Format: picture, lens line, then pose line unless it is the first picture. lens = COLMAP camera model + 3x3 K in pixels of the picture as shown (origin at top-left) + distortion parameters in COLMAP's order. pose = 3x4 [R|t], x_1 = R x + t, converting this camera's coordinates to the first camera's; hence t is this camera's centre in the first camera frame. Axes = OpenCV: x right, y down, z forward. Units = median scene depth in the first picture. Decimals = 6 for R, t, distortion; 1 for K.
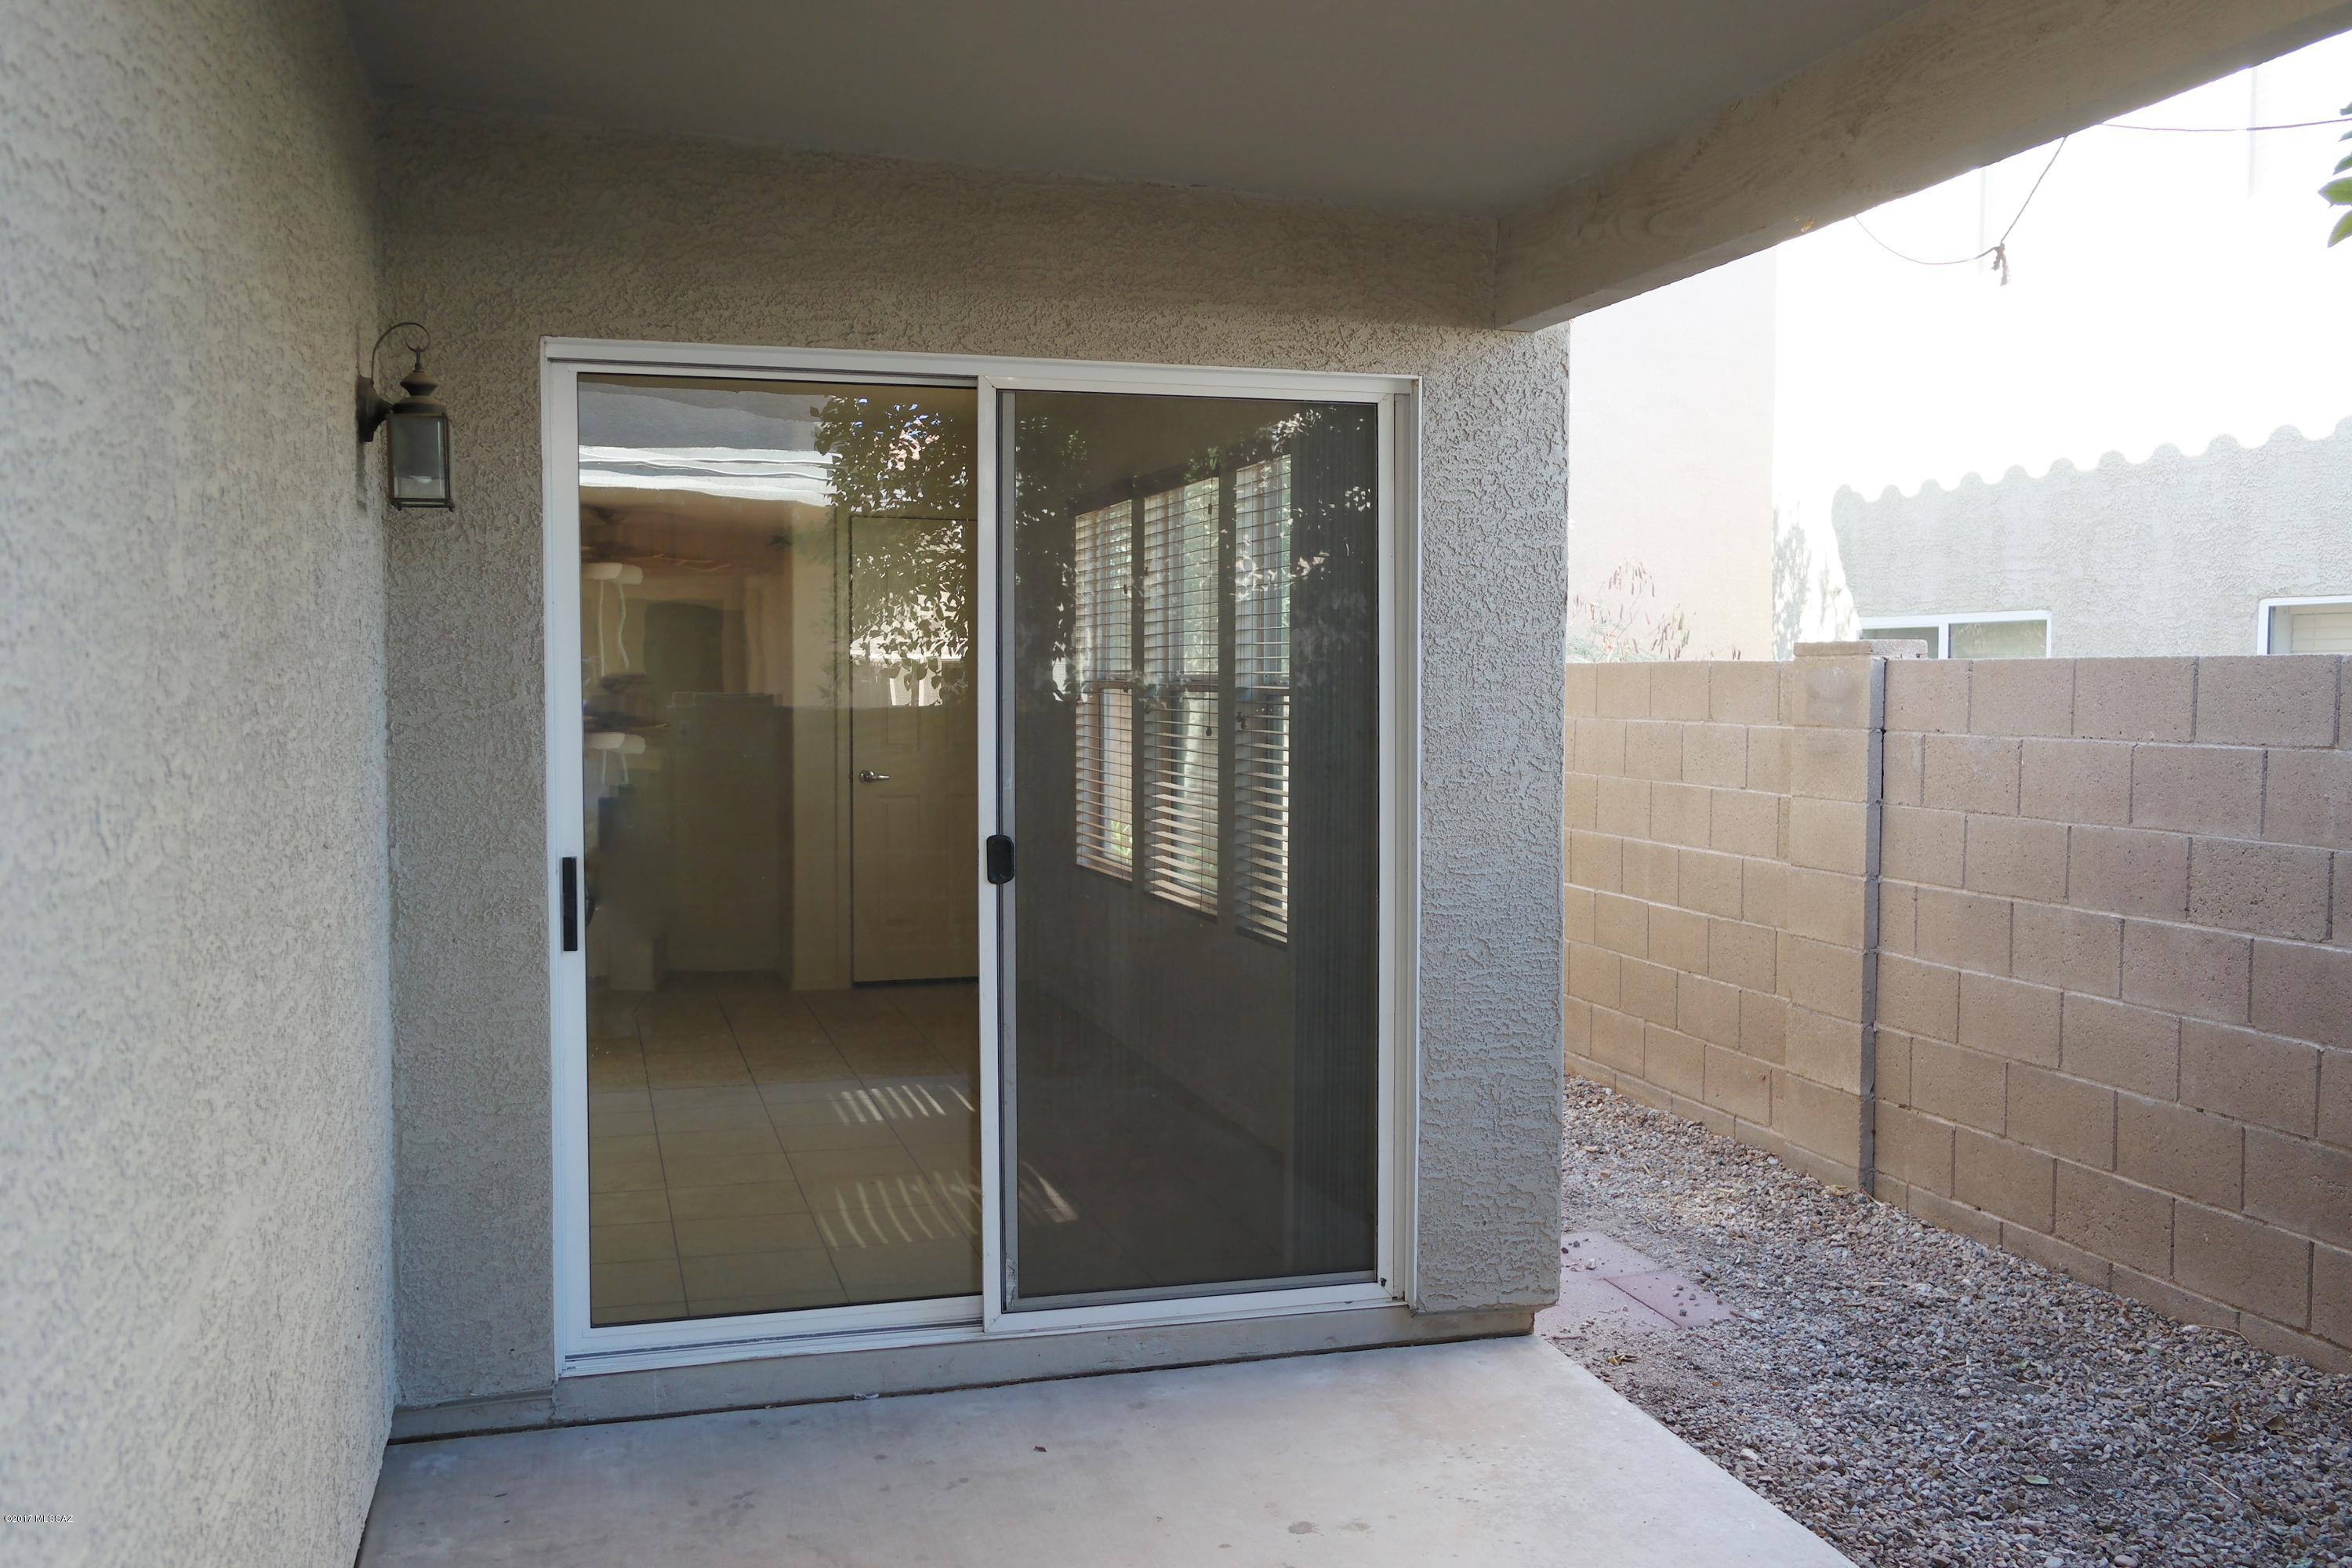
lens RADIAL K [[2044.3, 0, 1176.0], [0, 2044.3, 784.0], [0, 0, 1]] dist [-0.003269, -0.001042]
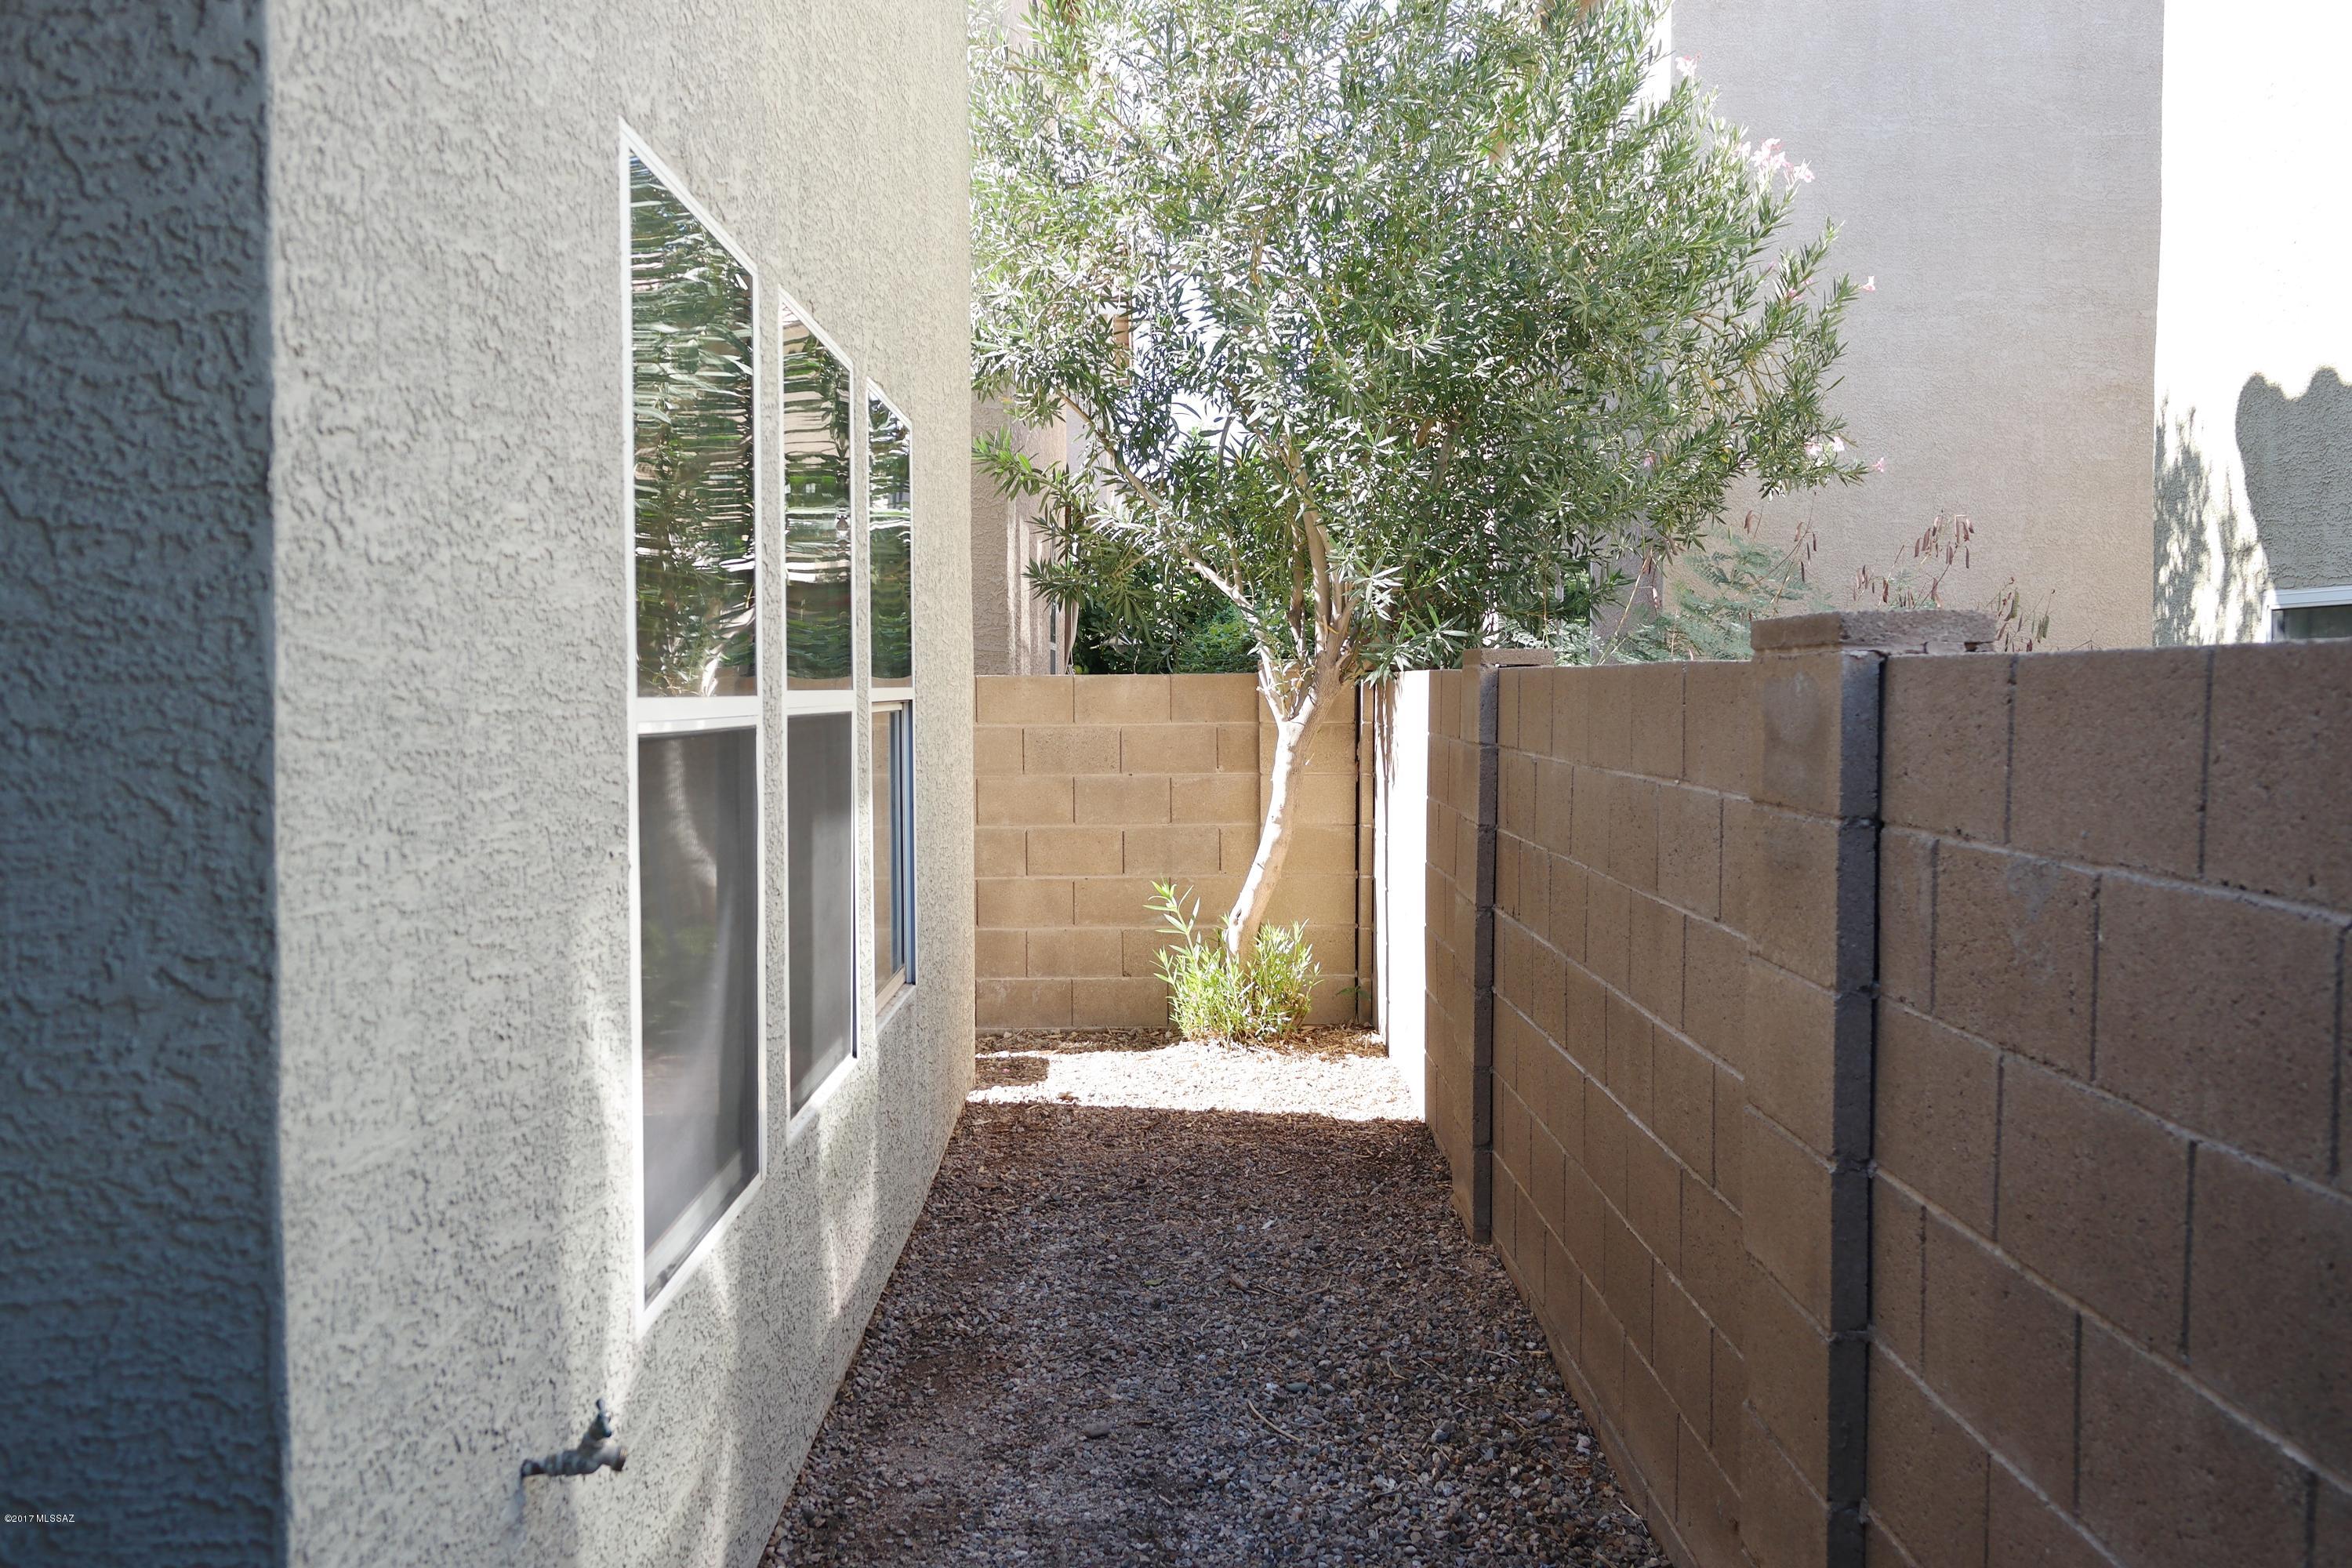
lens RADIAL K [[2100.7, 0, 1176.0], [0, 2100.7, 784.0], [0, 0, 1]] dist [0.020491, 0.014591]
pose [[0.966369, 0.008512, -0.257017, 0.315680], [-0.009929, 0.999942, -0.004216, -0.030888], [0.256966, 0.006626, 0.966398, 0.534717]]
